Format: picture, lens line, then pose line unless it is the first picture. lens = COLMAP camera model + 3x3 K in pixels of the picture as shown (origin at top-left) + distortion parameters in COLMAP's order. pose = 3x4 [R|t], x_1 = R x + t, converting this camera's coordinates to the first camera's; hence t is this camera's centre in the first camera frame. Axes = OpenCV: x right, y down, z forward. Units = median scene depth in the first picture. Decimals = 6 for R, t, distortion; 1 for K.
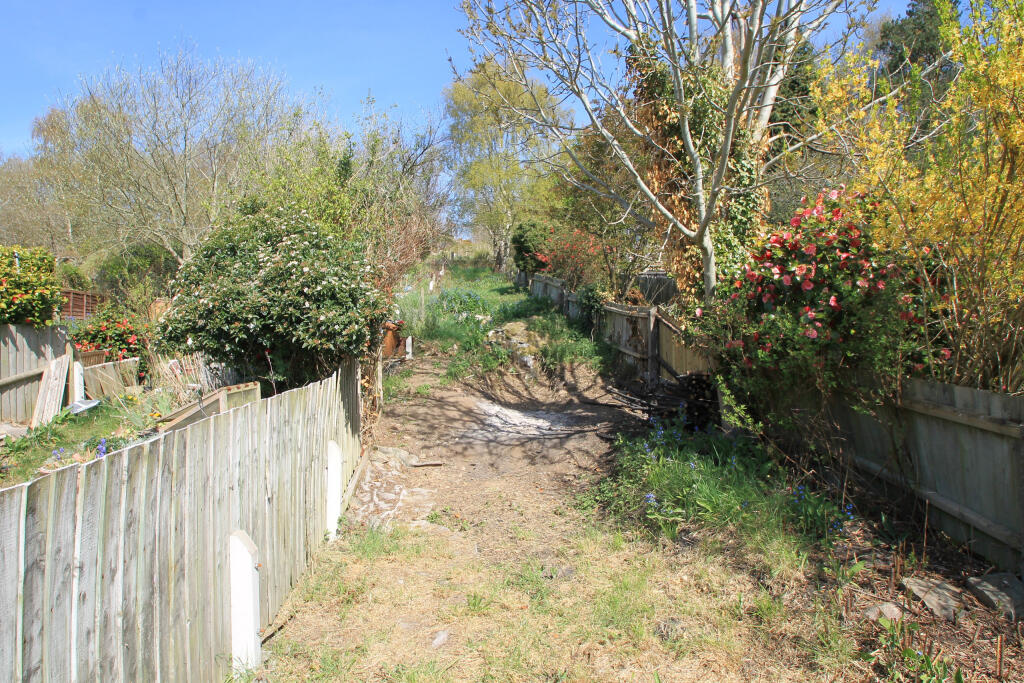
lens RADIAL K [[495.3, 0, 511.2], [0, 495.3, 336.1], [0, 0, 1]] dist [0.016084, -0.017500]
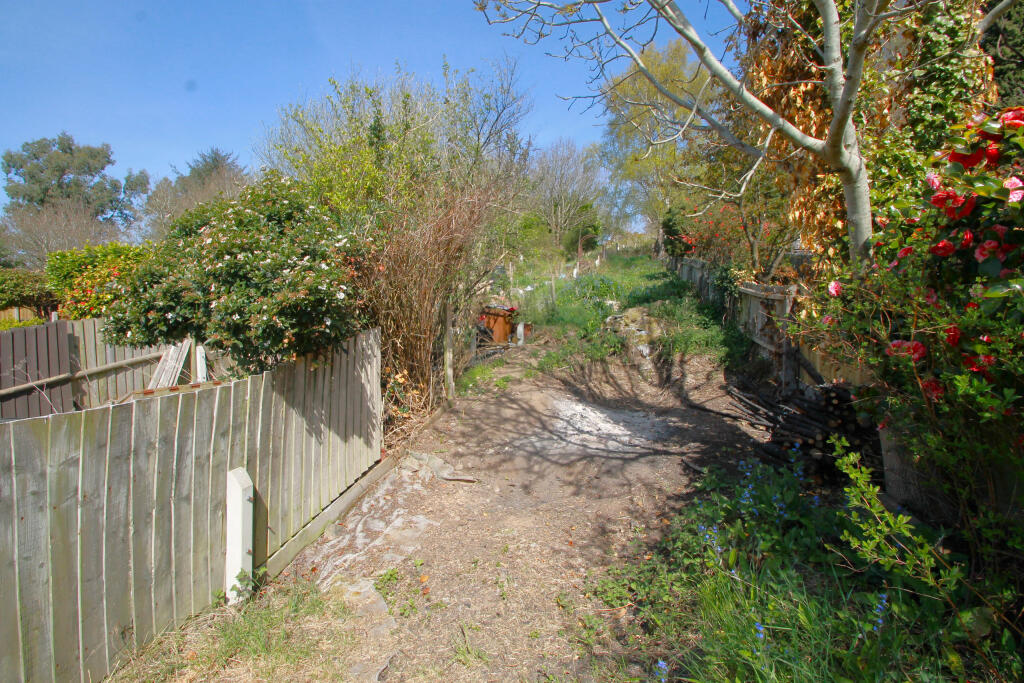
lens RADIAL K [[427.2, 0, 511.9], [0, 427.2, 344.3], [0, 0, 1]] dist [-0.034403, 0.000187]
pose [[0.929224, 0.023519, -0.368768, 0.129069], [-0.002449, 0.998343, 0.057499, -0.006163], [0.369509, -0.052527, 0.927741, 0.252277]]
